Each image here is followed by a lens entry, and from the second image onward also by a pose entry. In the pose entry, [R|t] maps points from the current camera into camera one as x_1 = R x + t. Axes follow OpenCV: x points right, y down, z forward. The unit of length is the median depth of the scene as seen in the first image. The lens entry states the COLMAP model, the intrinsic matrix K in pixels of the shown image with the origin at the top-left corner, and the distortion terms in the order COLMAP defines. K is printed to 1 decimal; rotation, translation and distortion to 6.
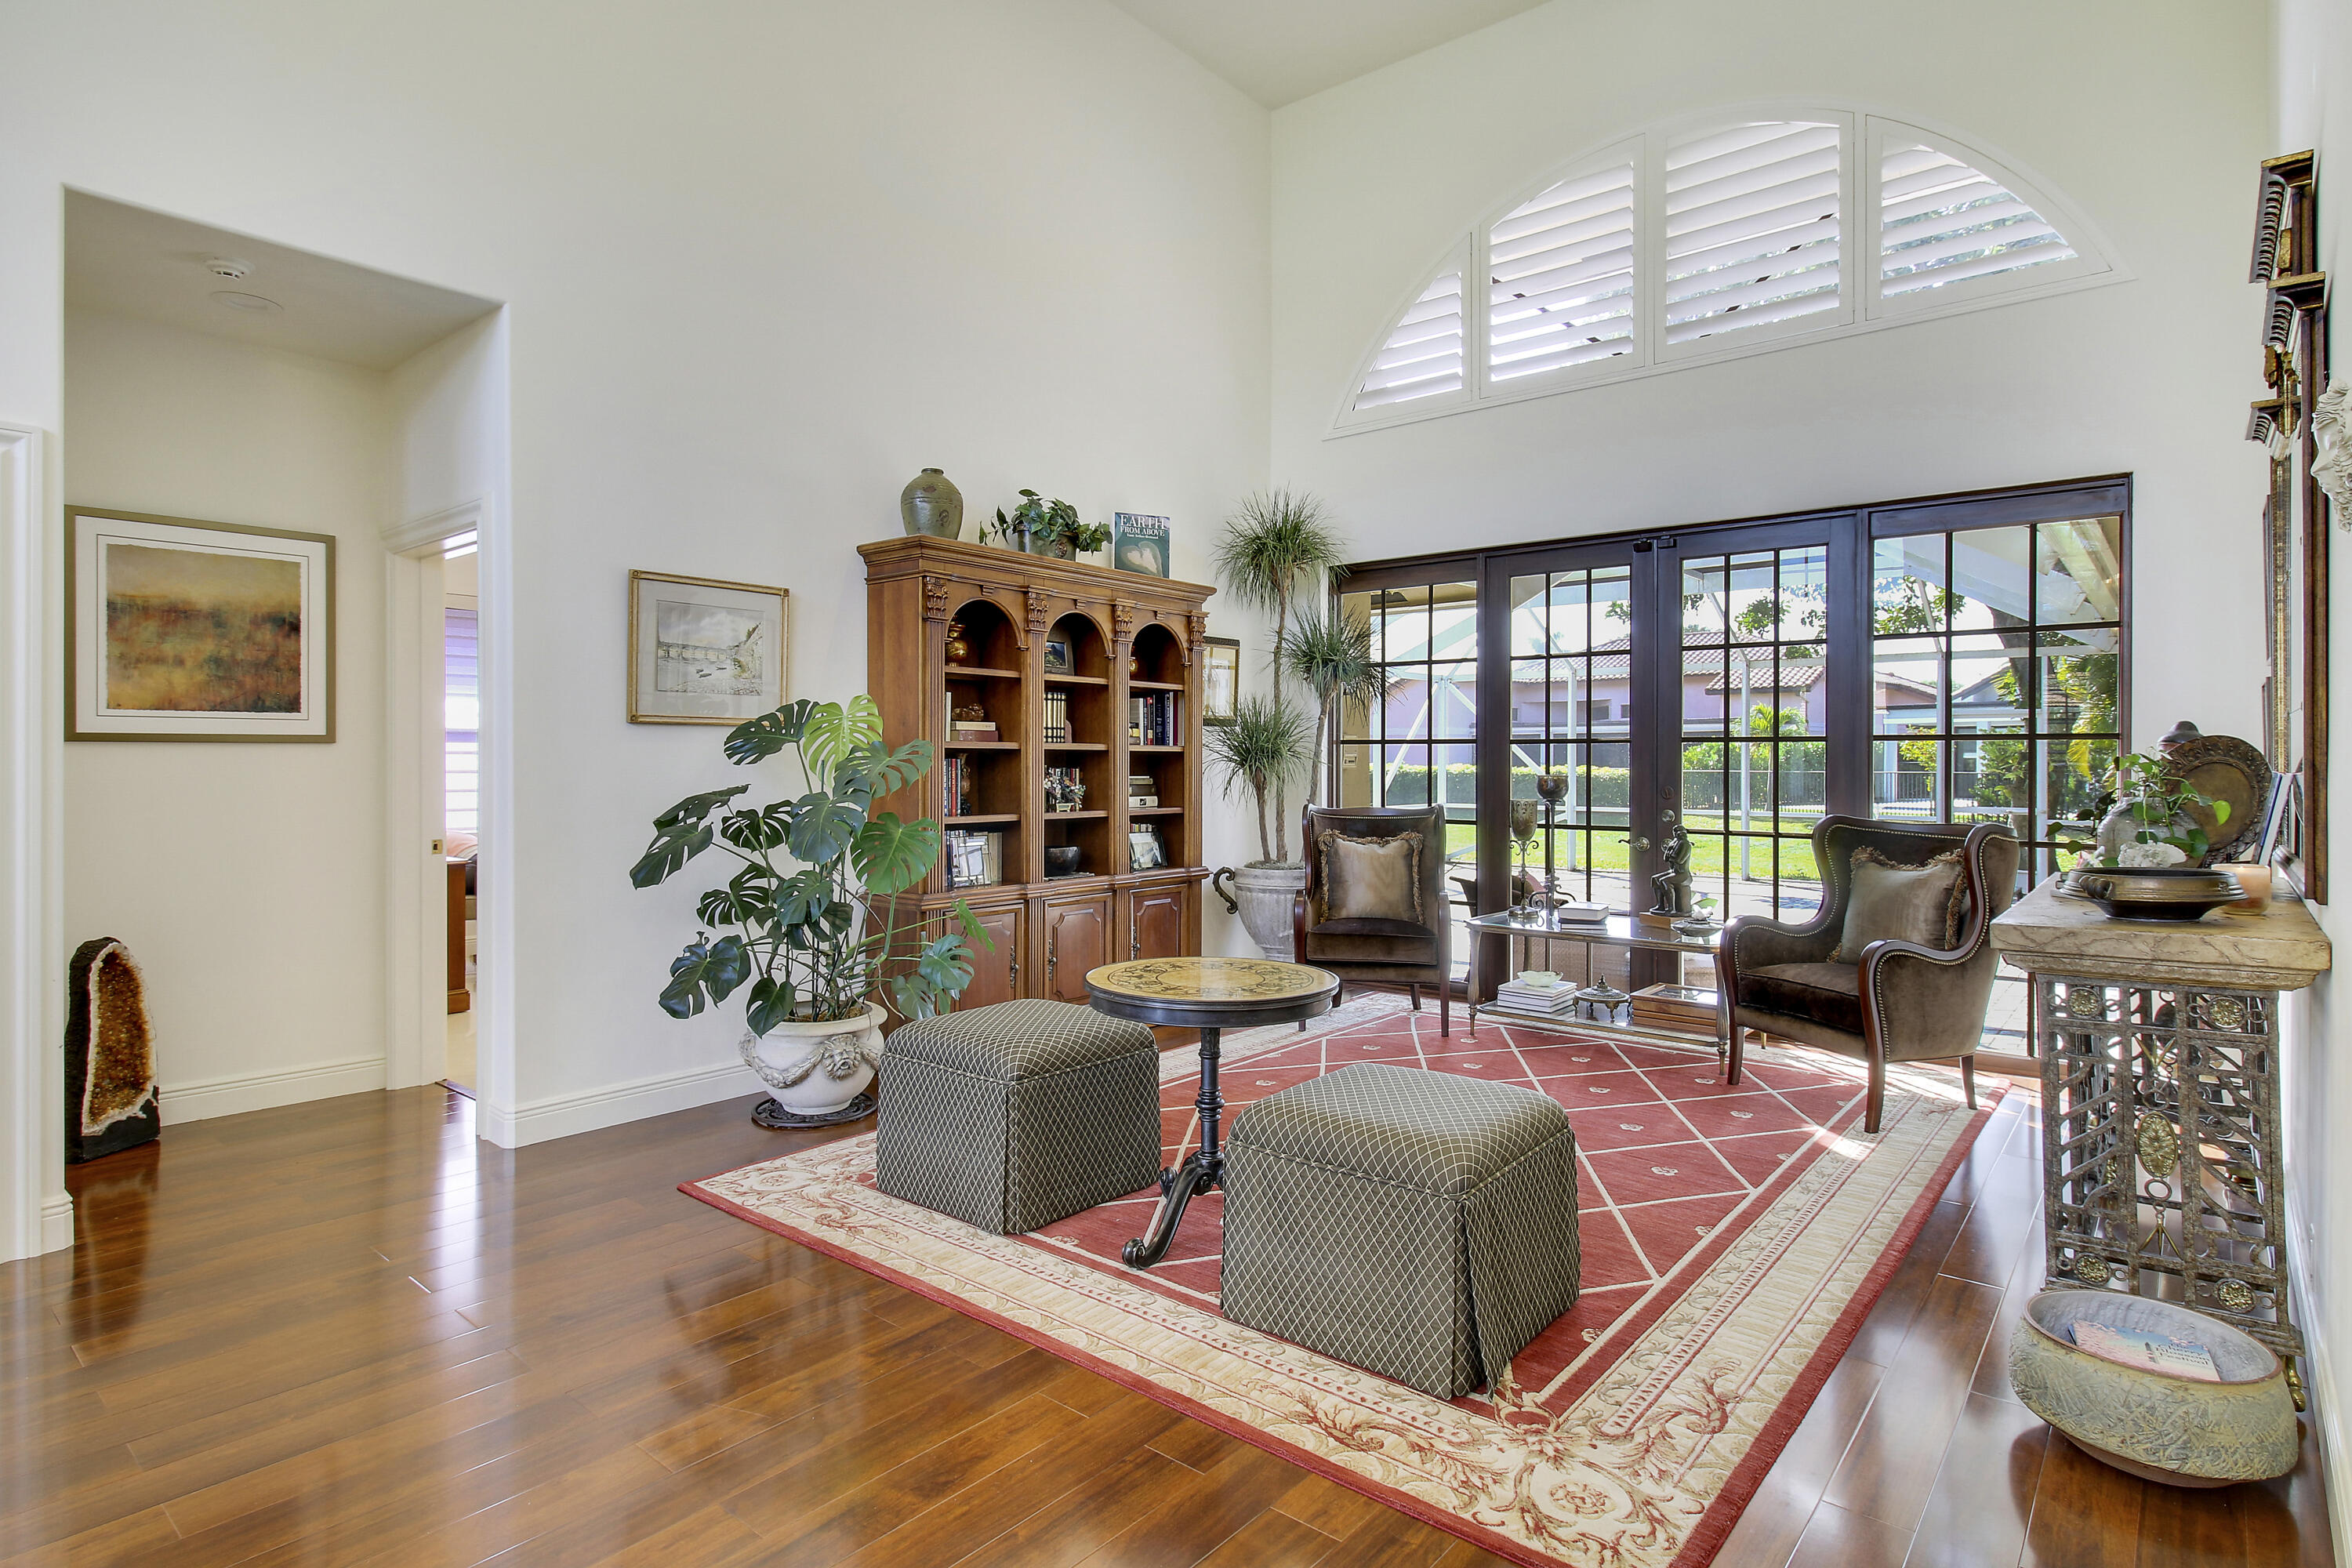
lens RADIAL K [[1173.4, 0, 1124.3], [0, 1173.4, 763.1], [0, 0, 1]] dist [0.005257, -0.009570]
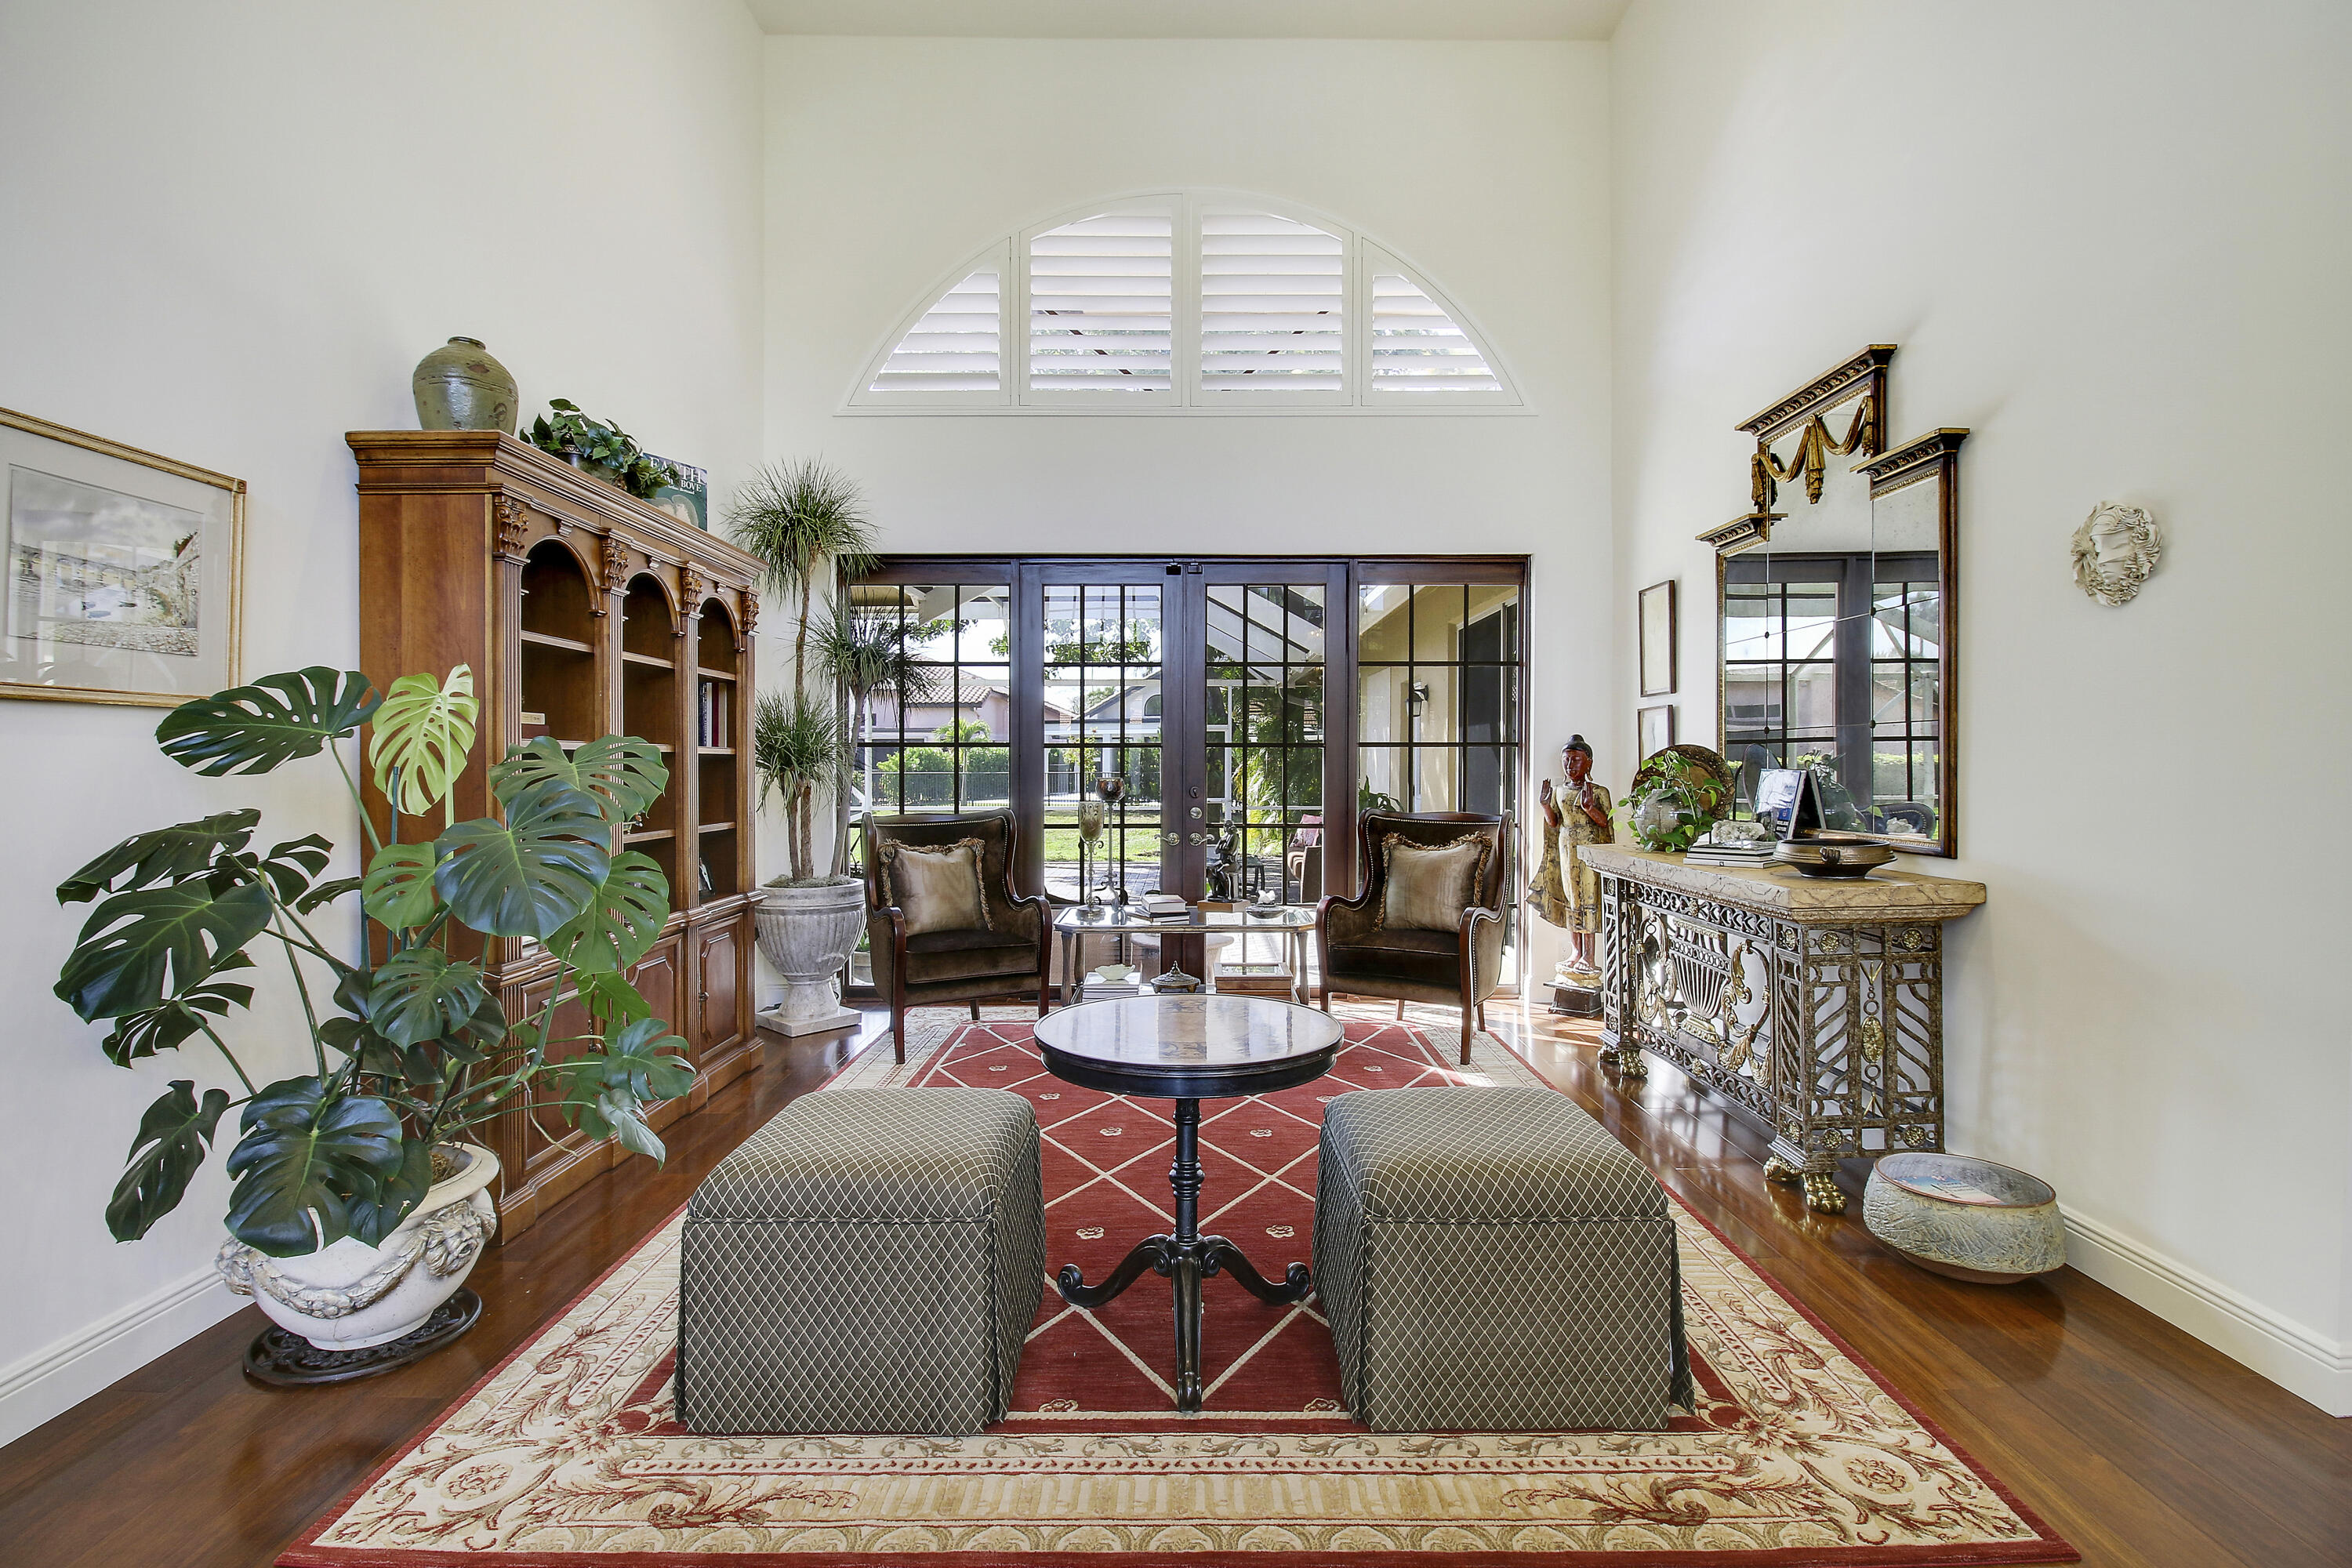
lens RADIAL K [[1093.5, 0, 1152.3], [0, 1093.5, 776.5], [0, 0, 1]] dist [0.001998, -0.012921]
pose [[0.763356, -0.009482, 0.645909, -0.290875], [0.002950, 0.999933, 0.011193, -0.002666], [-0.645972, -0.006638, 0.763333, 0.276933]]
